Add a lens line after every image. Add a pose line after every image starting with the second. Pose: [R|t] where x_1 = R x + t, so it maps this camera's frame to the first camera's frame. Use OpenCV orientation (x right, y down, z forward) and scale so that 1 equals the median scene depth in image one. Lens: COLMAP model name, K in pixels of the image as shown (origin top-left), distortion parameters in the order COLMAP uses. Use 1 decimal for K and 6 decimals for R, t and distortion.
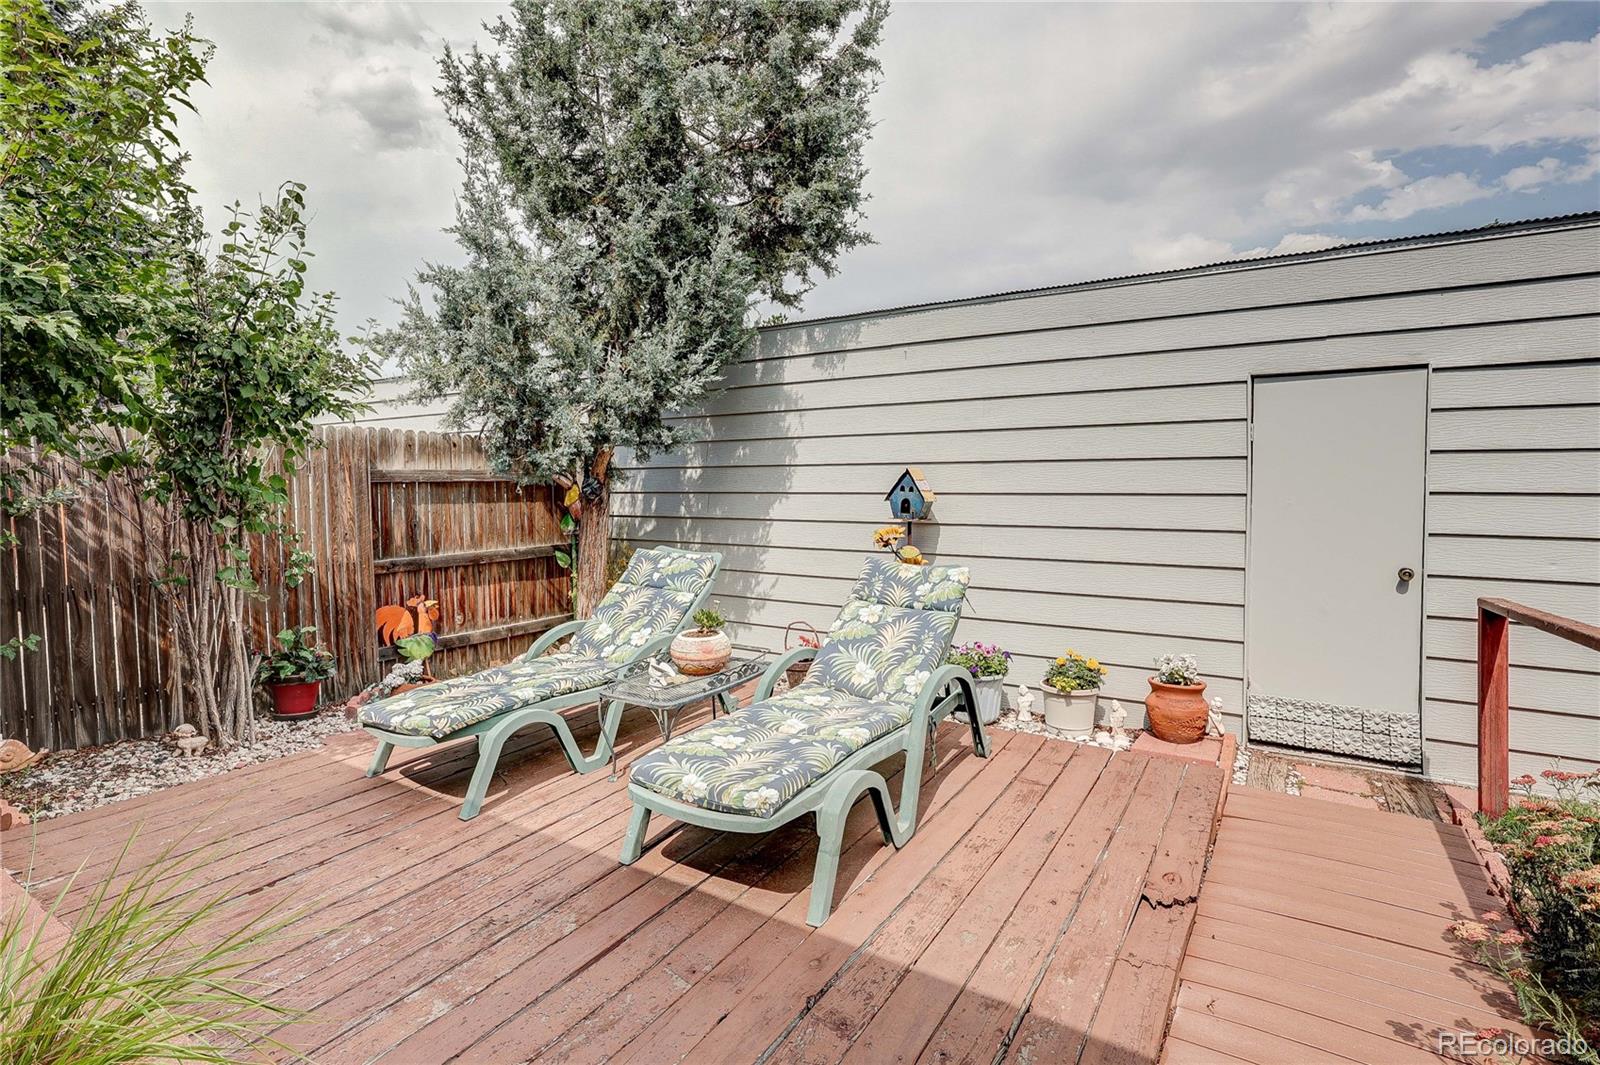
lens RADIAL K [[780.3, 0, 801.5], [0, 780.3, 514.3], [0, 0, 1]] dist [0.000682, 0.000338]
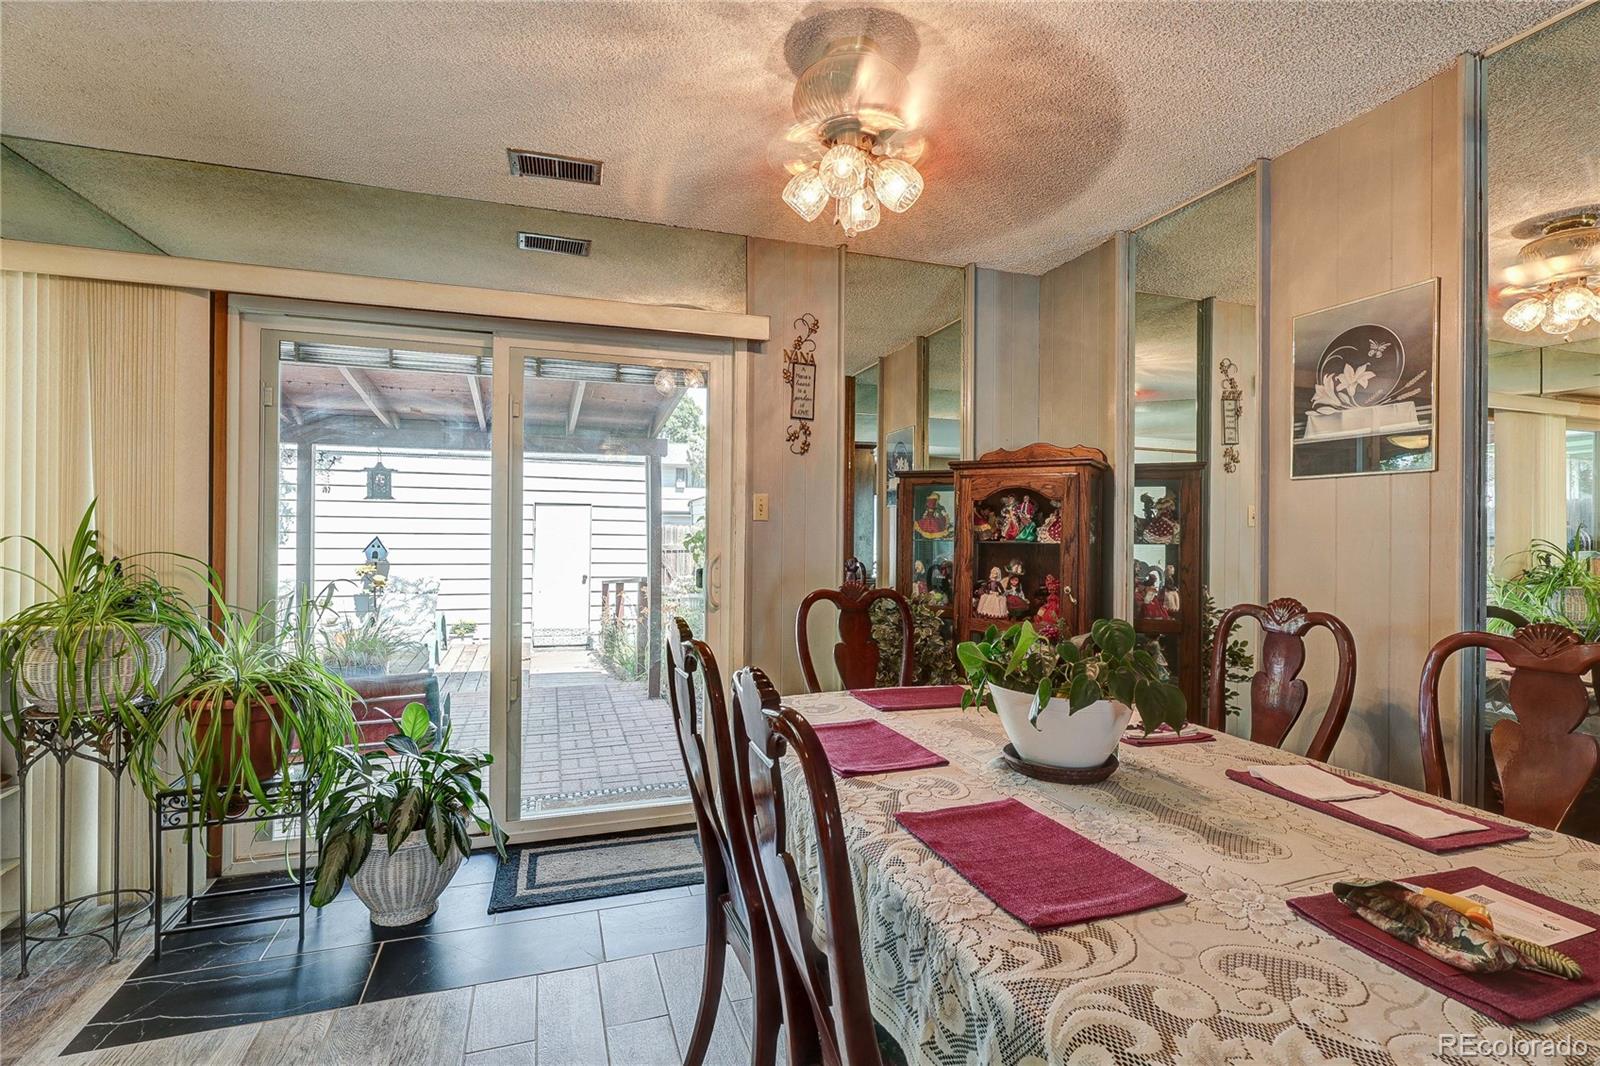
lens RADIAL K [[747.4, 0, 800.0], [0, 747.4, 533.0], [0, 0, 1]] dist [-0.000730, -0.000256]
pose [[0.615118, 0.018610, 0.788216, -0.704658], [0.022768, 0.998885, -0.041353, 0.037088], [-0.788107, 0.043383, 0.614008, -1.024122]]
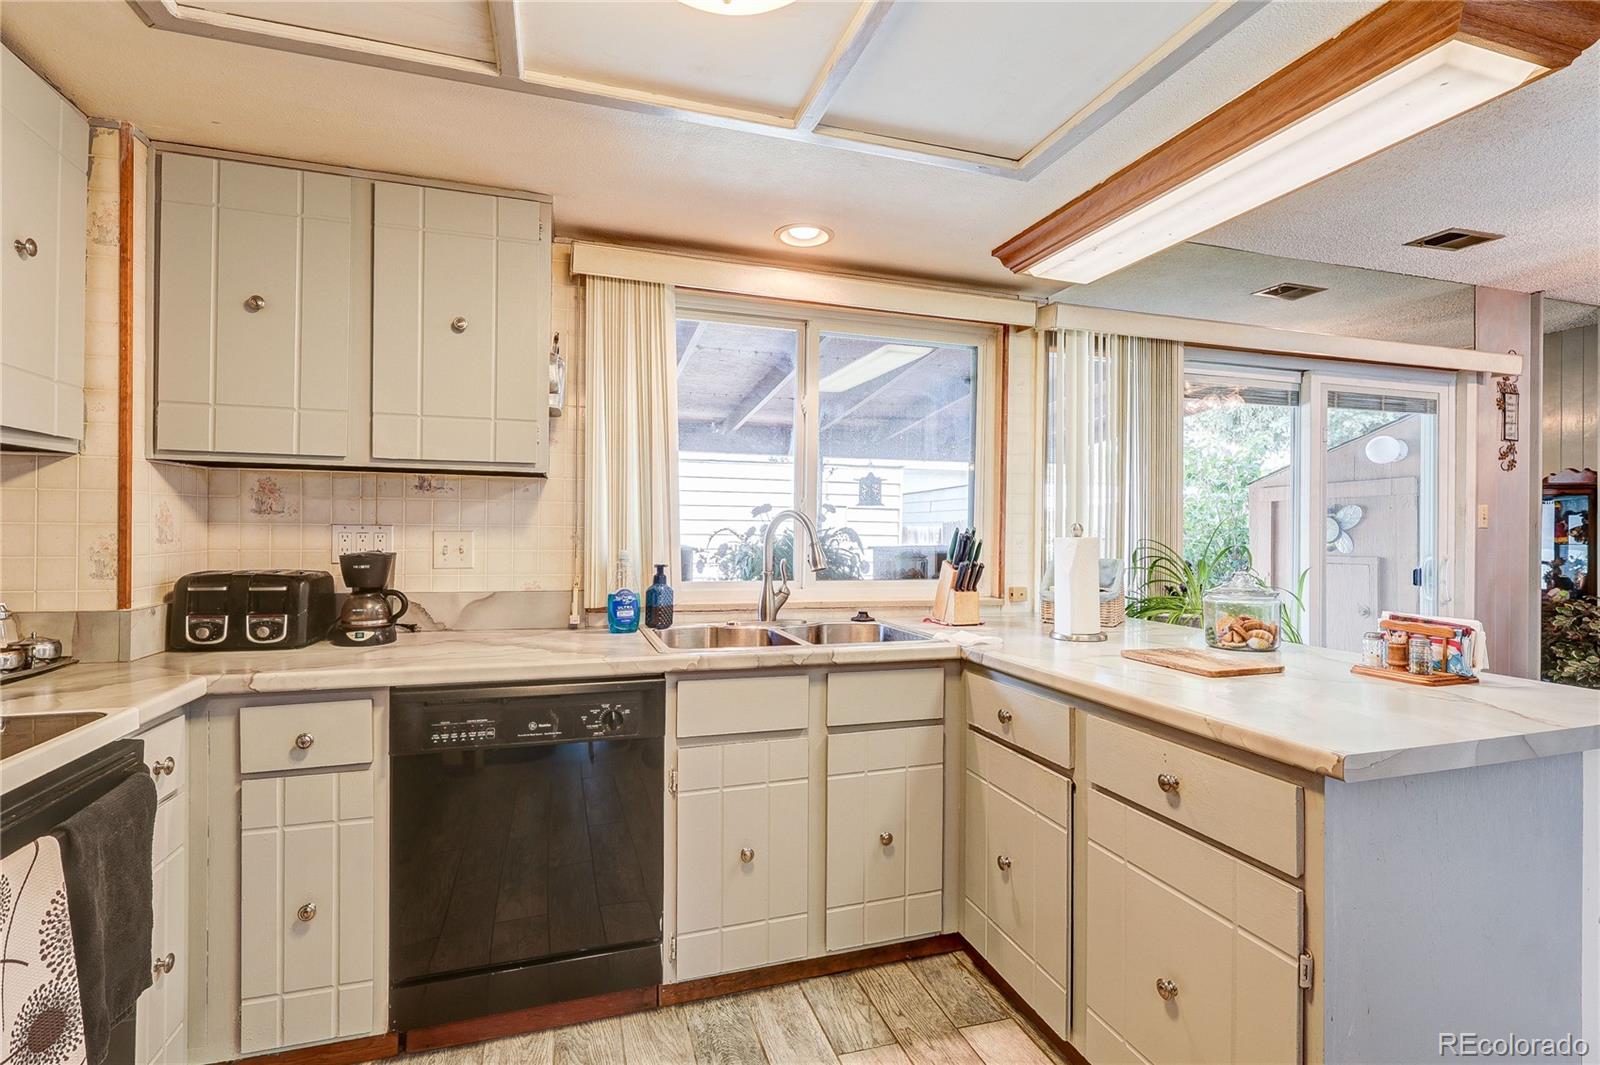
lens RADIAL K [[747.4, 0, 800.0], [0, 747.4, 532.5], [0, 0, 1]] dist [-0.000730, -0.000256]
pose [[0.630093, 0.015629, 0.776363, -1.239215], [0.024537, 0.998897, -0.040023, 0.017416], [-0.776132, 0.044268, 0.629014, -0.541526]]
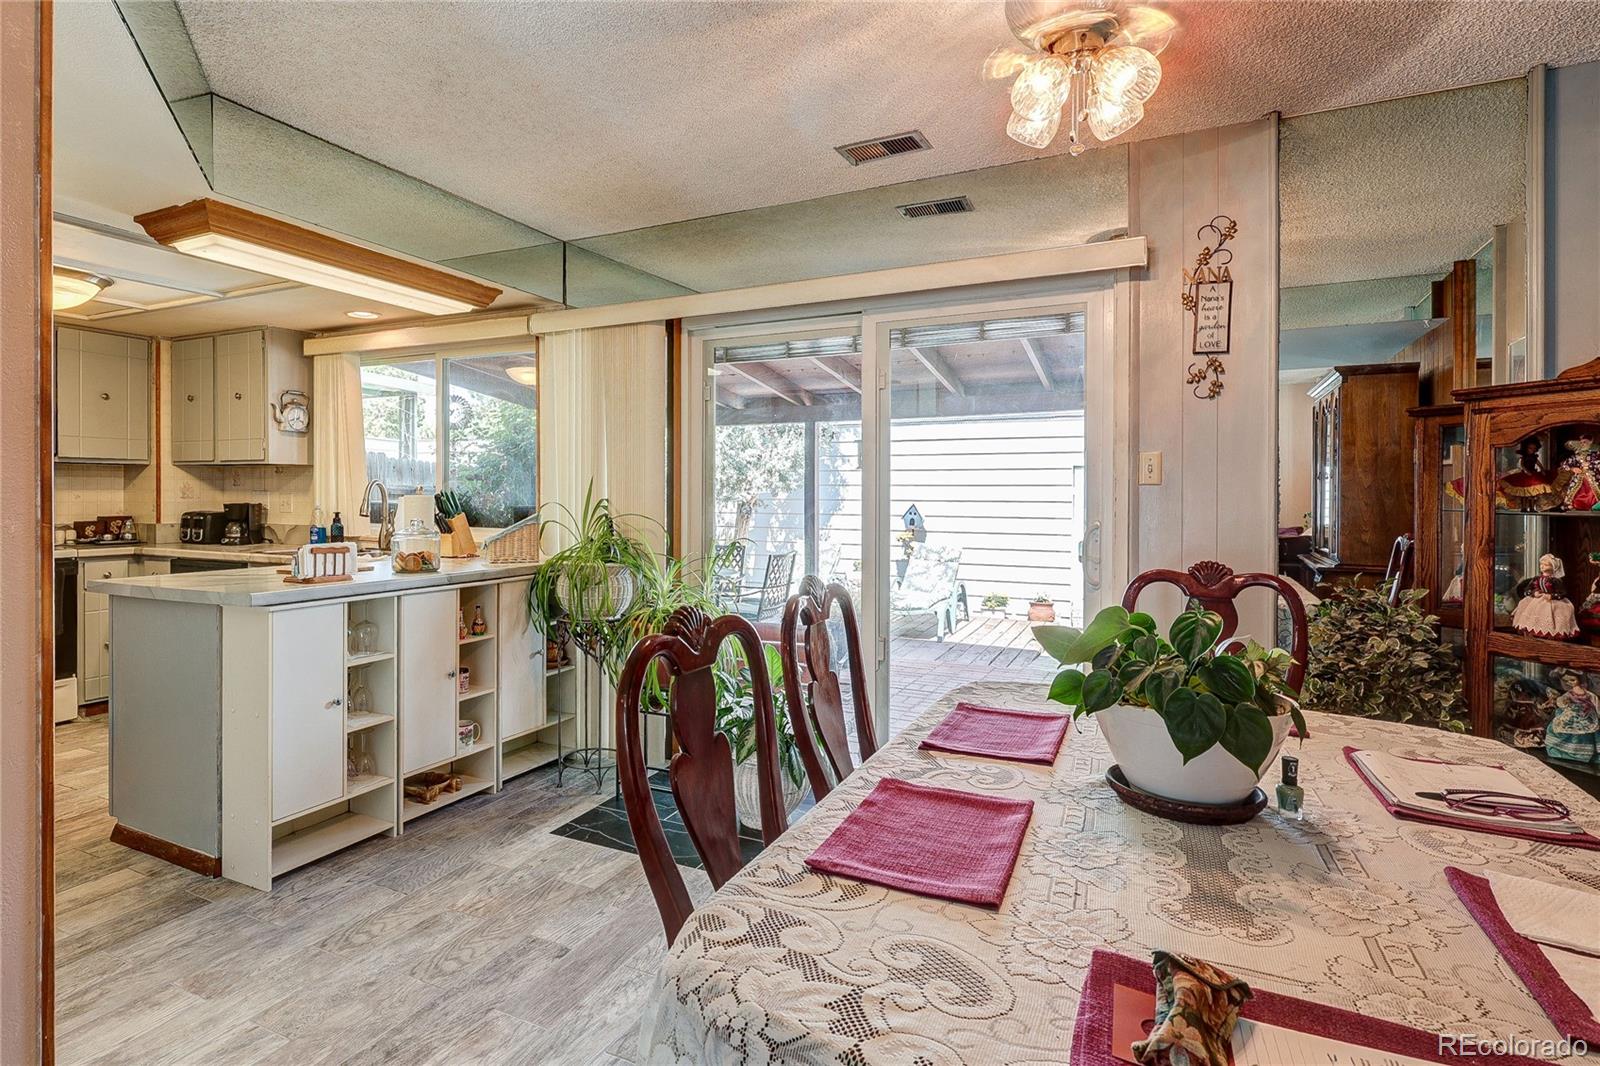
lens RADIAL K [[850.9, 0, 714.5], [0, 850.9, 496.7], [0, 0, 1]] dist [-0.000248, -0.000392]
pose [[0.996134, 0.018164, 0.085950, -0.575046], [-0.013898, 0.998654, -0.049967, 0.041754], [-0.086742, 0.048579, 0.995046, -1.171026]]
